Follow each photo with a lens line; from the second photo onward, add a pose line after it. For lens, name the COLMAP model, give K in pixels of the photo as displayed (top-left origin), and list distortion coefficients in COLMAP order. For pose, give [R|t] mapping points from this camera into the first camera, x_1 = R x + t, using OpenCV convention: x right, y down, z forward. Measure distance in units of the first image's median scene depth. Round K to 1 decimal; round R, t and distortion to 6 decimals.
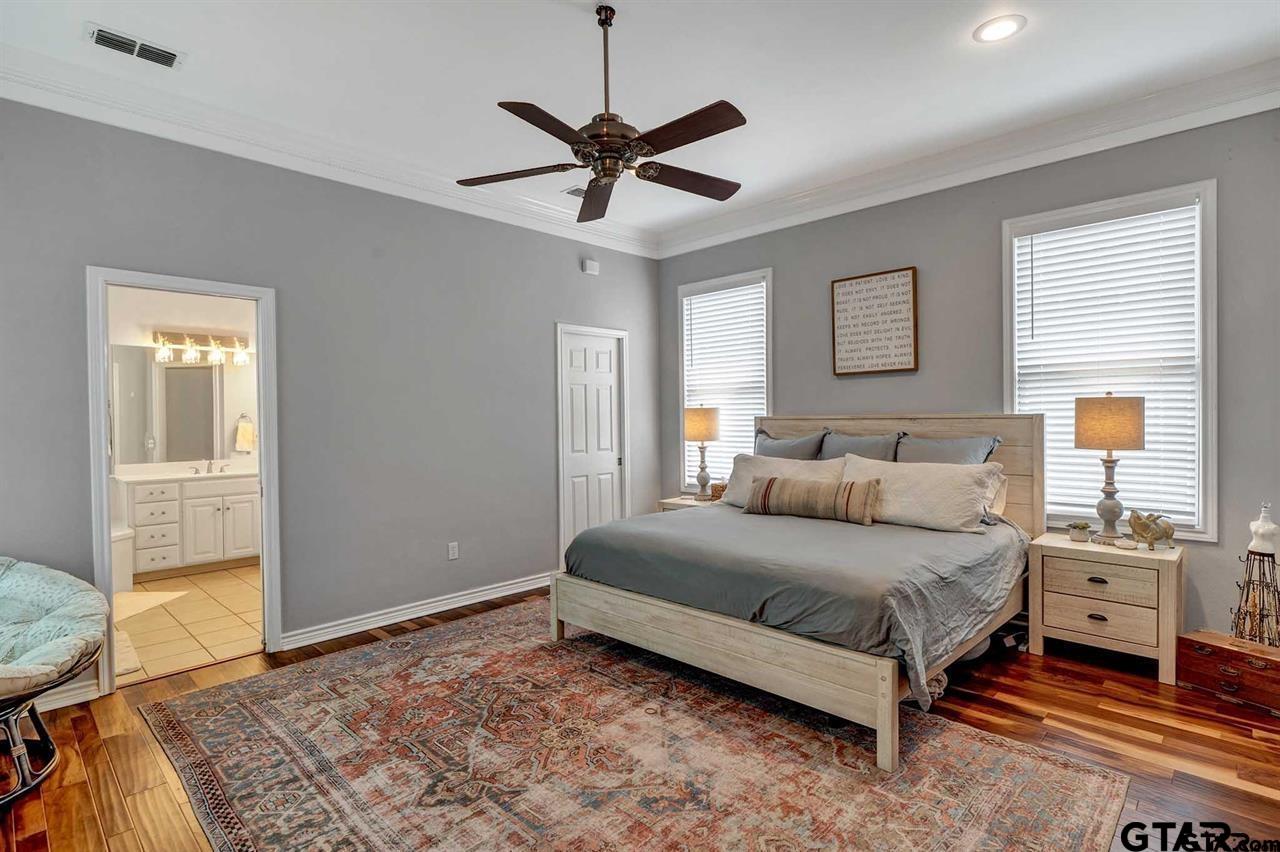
lens RADIAL K [[630.5, 0, 632.0], [0, 630.5, 423.4], [0, 0, 1]] dist [0.000874, -0.000040]
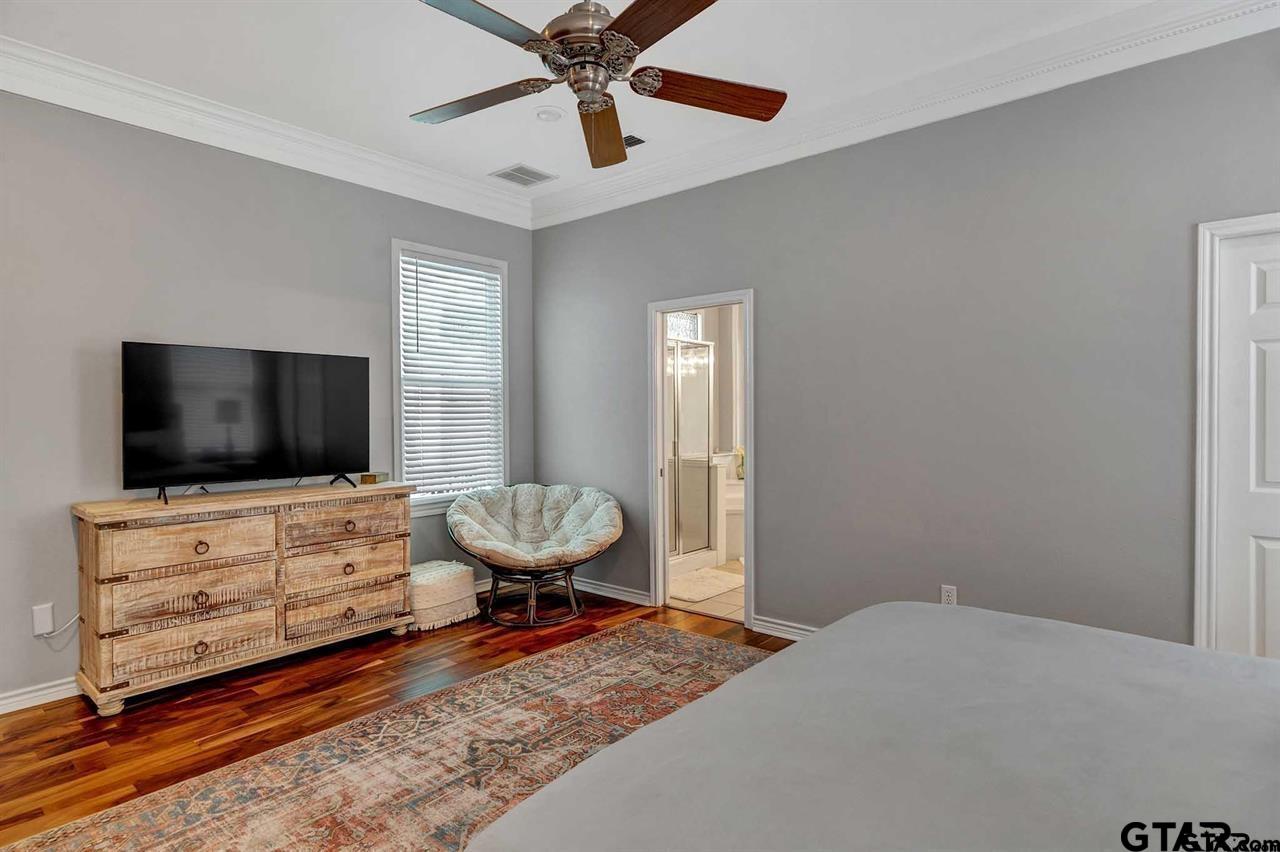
lens RADIAL K [[665.9, 0, 636.7], [0, 665.9, 428.1], [0, 0, 1]] dist [-0.002607, -0.000311]
pose [[0.064815, 0.030993, -0.997416, 0.682949], [-0.003887, 0.999518, 0.030806, -0.019824], [0.997890, 0.001880, 0.064904, 0.910598]]
